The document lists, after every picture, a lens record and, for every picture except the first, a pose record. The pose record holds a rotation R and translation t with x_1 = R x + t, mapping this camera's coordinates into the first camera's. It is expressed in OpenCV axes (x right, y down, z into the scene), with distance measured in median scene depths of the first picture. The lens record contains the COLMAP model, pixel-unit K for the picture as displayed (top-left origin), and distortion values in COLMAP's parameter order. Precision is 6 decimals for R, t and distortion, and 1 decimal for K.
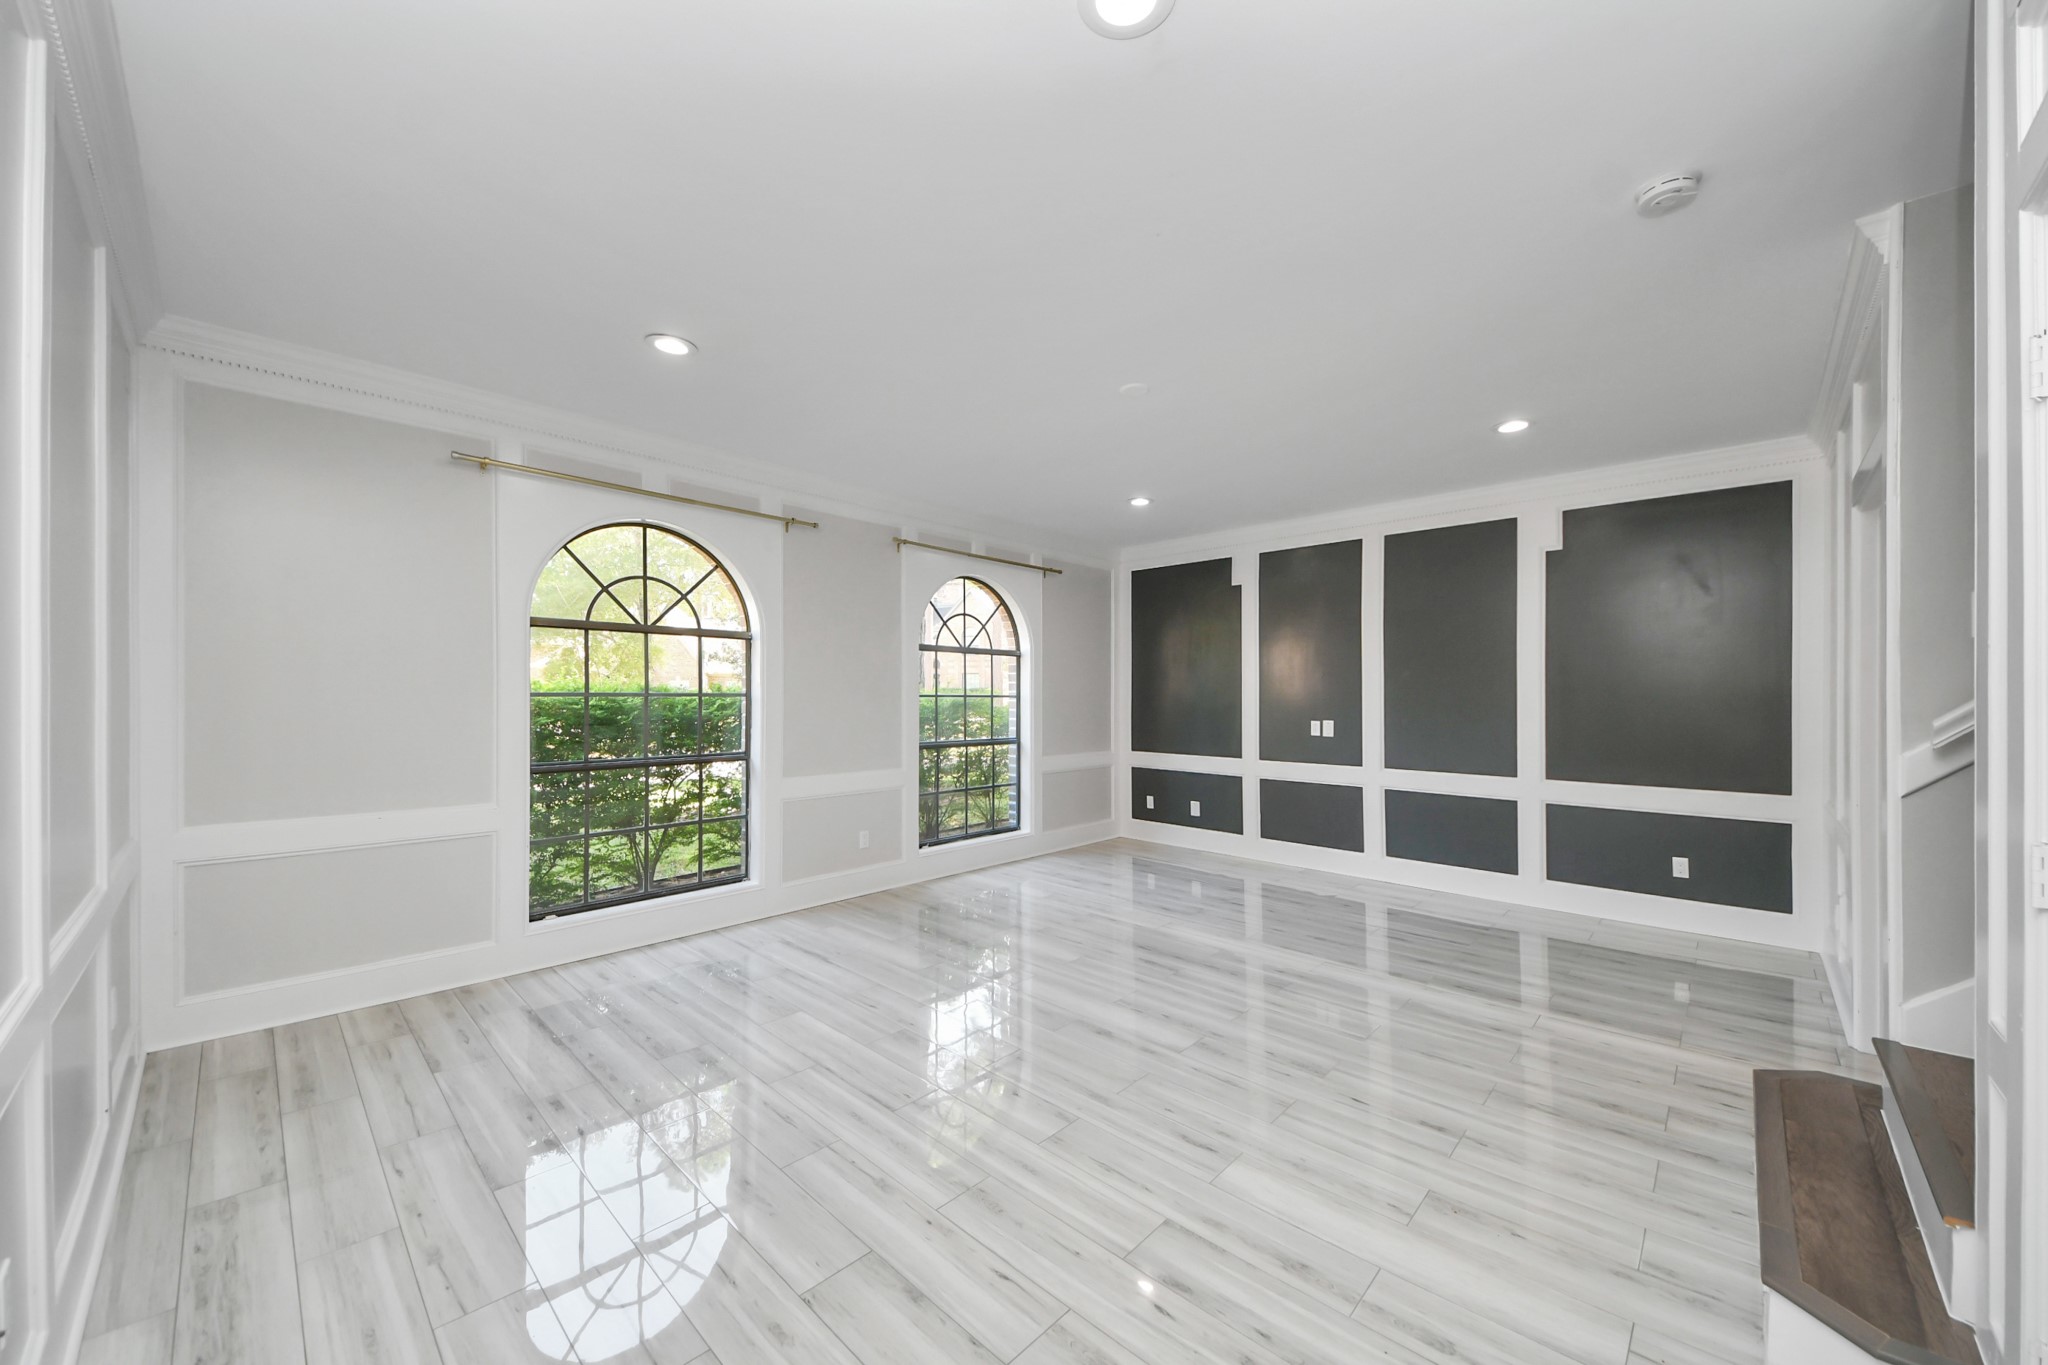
lens RADIAL K [[745.5, 0, 1017.5], [0, 745.5, 694.7], [0, 0, 1]] dist [0.009964, -0.007679]
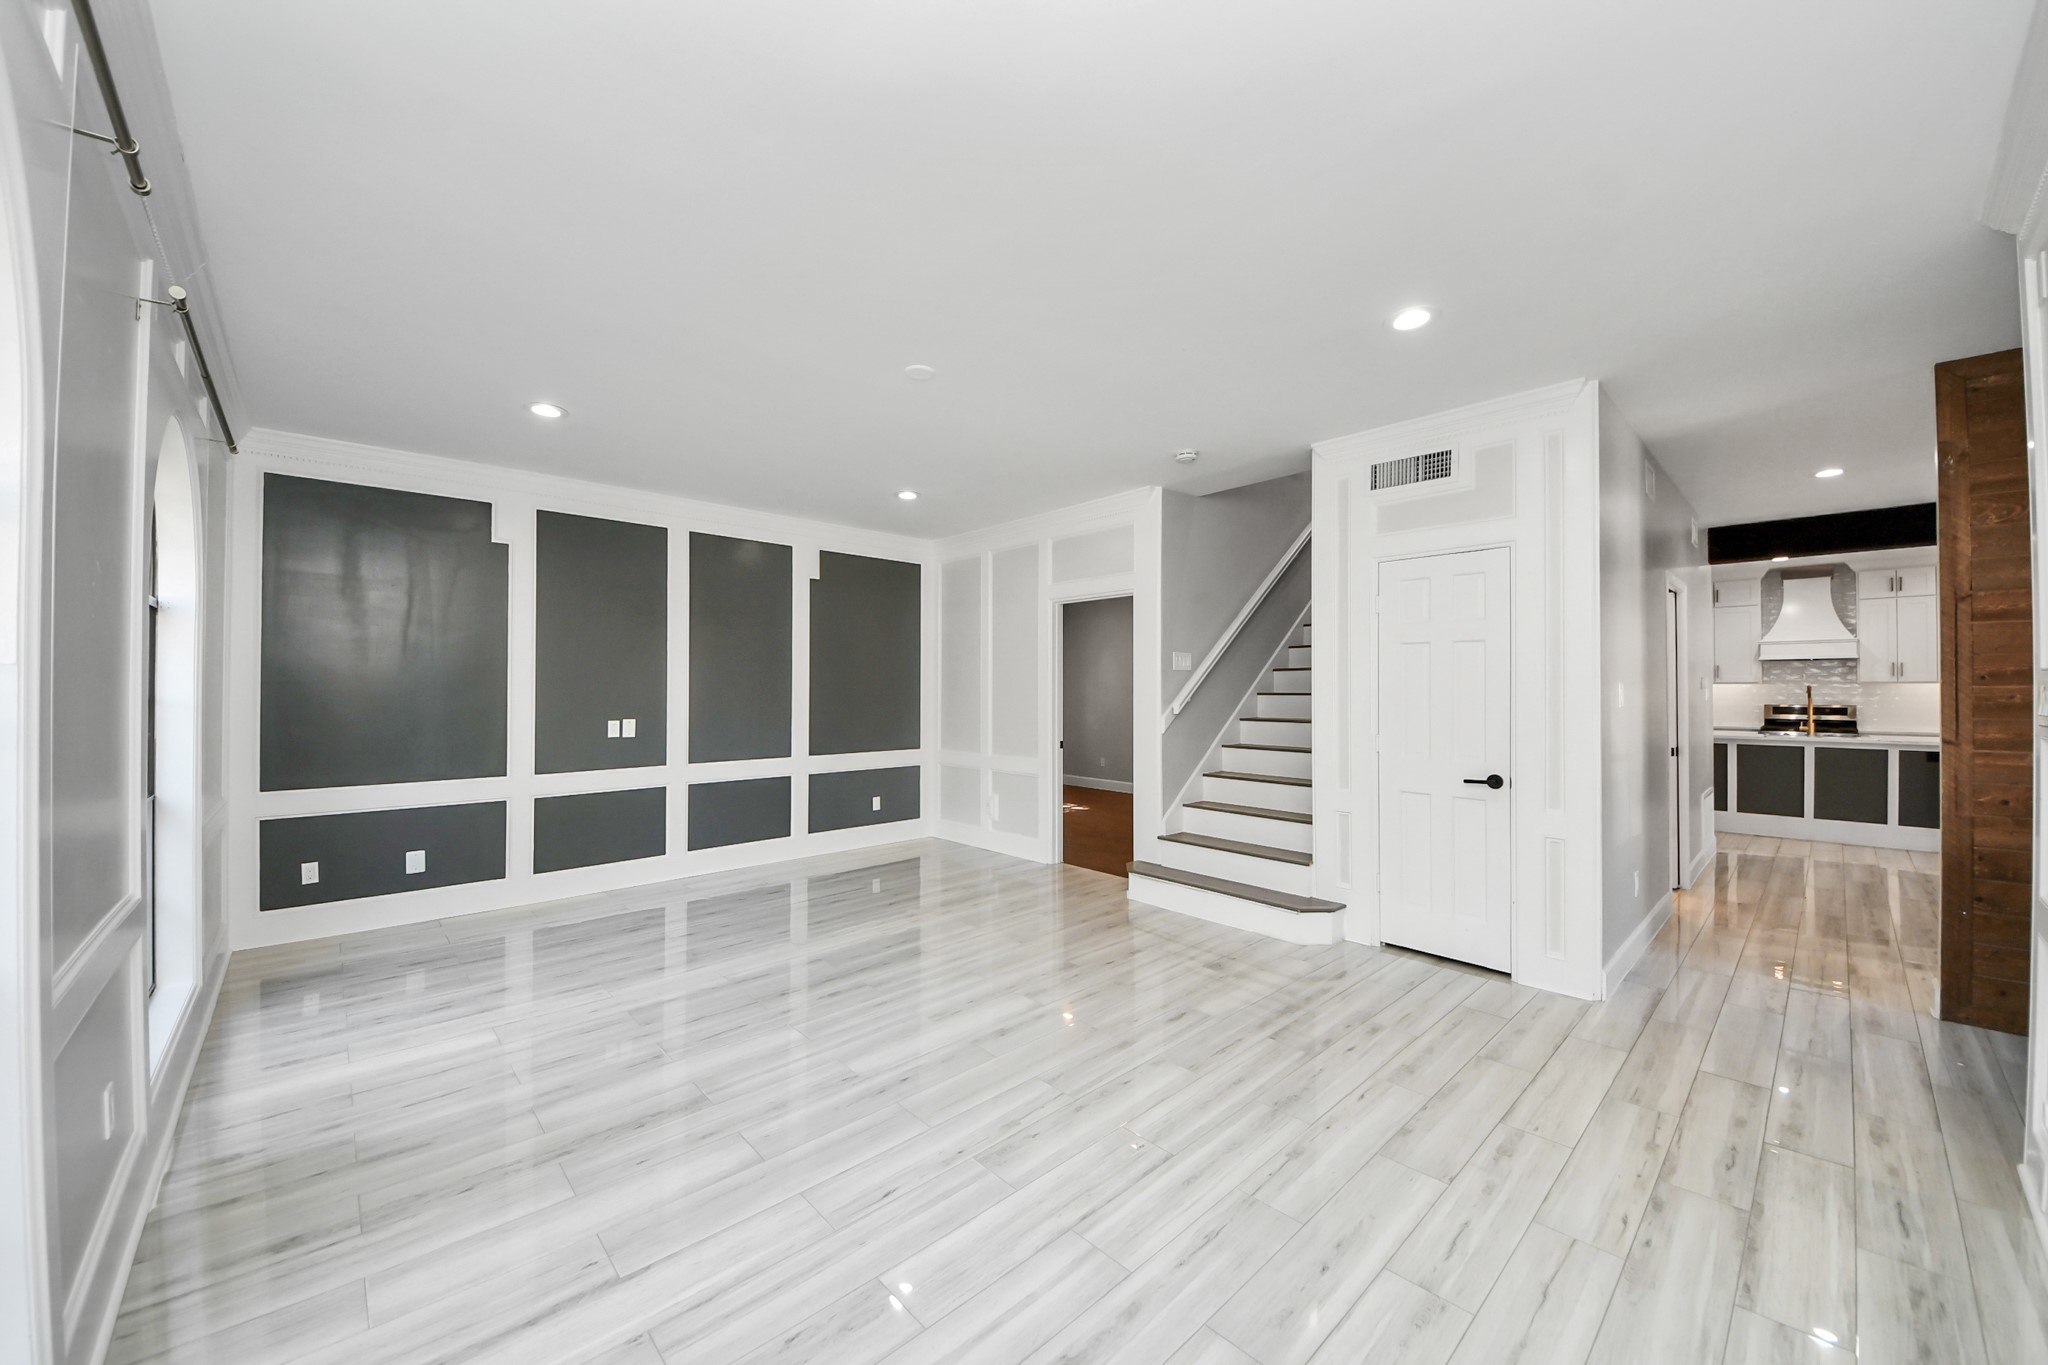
lens RADIAL K [[745.5, 0, 1014.9], [0, 745.5, 683.7], [0, 0, 1]] dist [0.009964, -0.007679]
pose [[0.062163, 0.004887, 0.998054, -0.525073], [0.002973, 0.999983, -0.005082, -0.002634], [-0.998062, 0.003283, 0.062148, 0.551316]]
